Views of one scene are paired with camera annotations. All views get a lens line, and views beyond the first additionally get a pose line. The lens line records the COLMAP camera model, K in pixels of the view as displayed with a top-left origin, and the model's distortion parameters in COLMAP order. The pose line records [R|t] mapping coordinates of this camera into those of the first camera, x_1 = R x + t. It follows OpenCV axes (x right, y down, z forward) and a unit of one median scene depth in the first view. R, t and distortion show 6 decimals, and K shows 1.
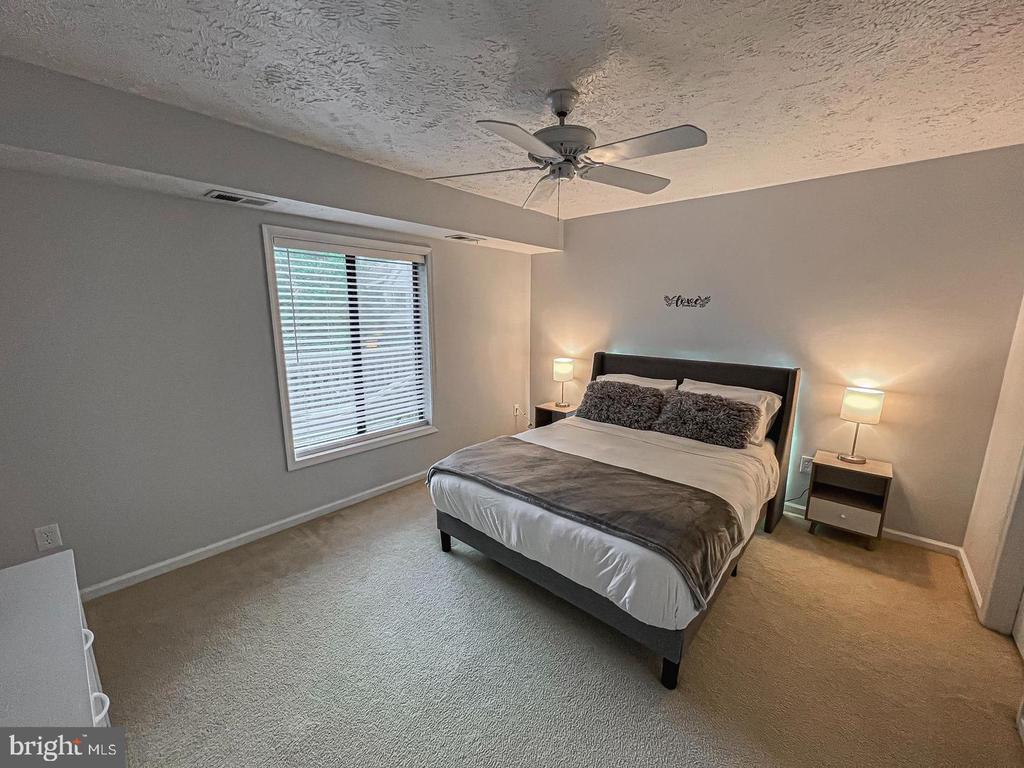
lens RADIAL K [[409.9, 0, 512.8], [0, 409.9, 388.7], [0, 0, 1]] dist [-0.001219, 0.000777]
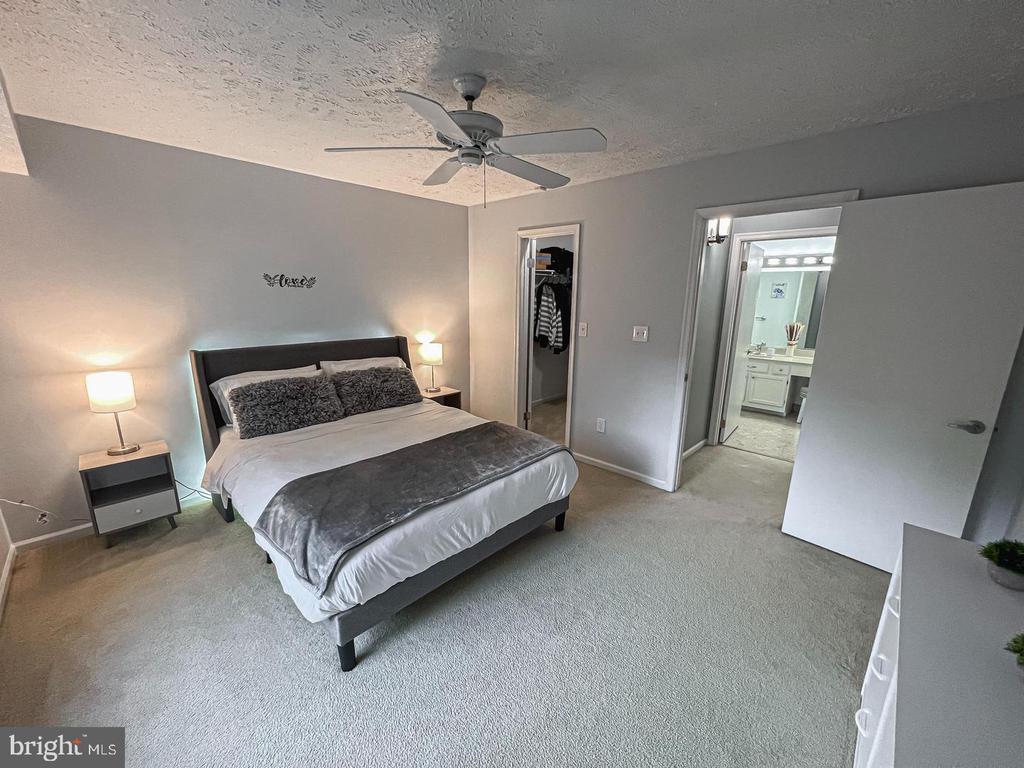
lens RADIAL K [[409.9, 0, 512.8], [0, 409.9, 388.7], [0, 0, 1]] dist [-0.001219, 0.000777]
pose [[0.047543, -0.231126, 0.971762, -0.597254], [0.187261, 0.957675, 0.218614, -0.103834], [-0.981159, 0.171580, 0.088811, 0.547884]]
